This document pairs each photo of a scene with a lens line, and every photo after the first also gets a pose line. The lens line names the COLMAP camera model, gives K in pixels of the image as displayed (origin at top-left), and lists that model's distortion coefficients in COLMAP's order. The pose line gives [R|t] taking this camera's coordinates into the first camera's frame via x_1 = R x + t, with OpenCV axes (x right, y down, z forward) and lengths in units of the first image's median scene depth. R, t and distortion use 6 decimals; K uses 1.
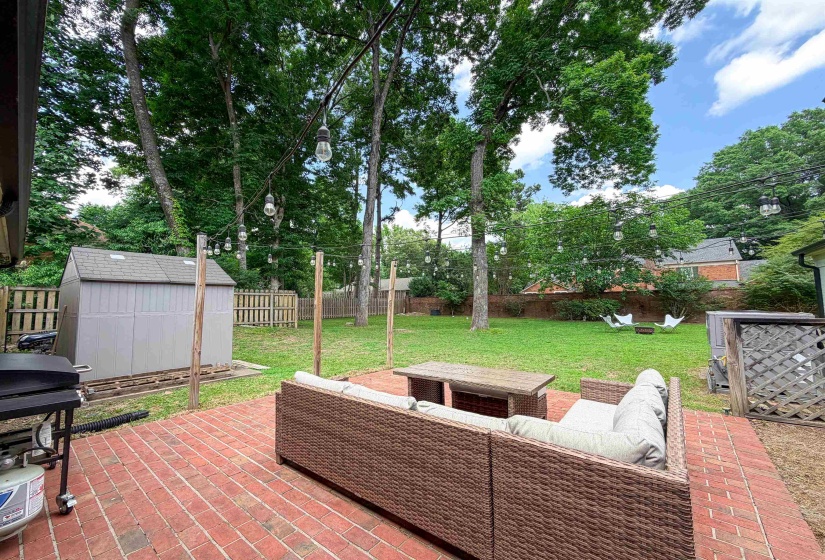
lens RADIAL K [[328.9, 0, 408.2], [0, 328.9, 278.6], [0, 0, 1]] dist [-0.002435, -0.000068]
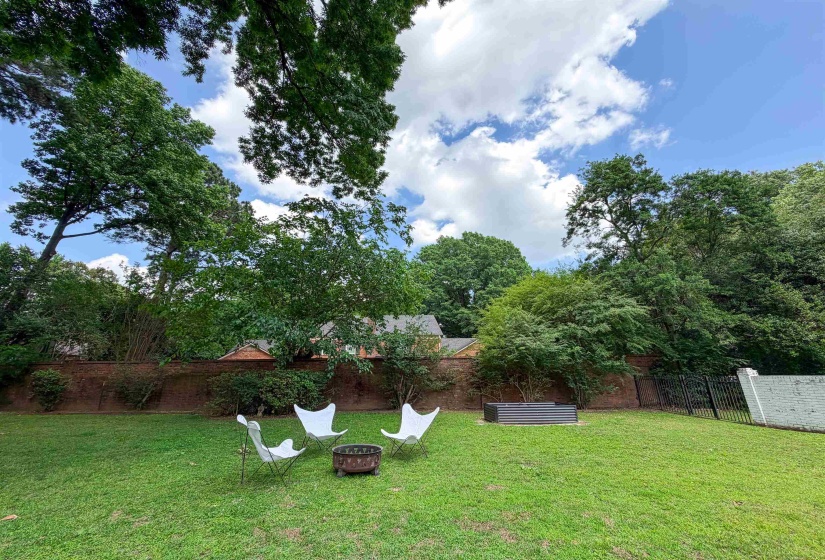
lens RADIAL K [[328.9, 0, 408.2], [0, 328.9, 278.6], [0, 0, 1]] dist [-0.002435, -0.000068]
pose [[0.698972, 0.219374, 0.680671, 0.389912], [-0.065414, 0.967411, -0.244615, 0.046127], [-0.712151, 0.126453, 0.690544, 0.572545]]
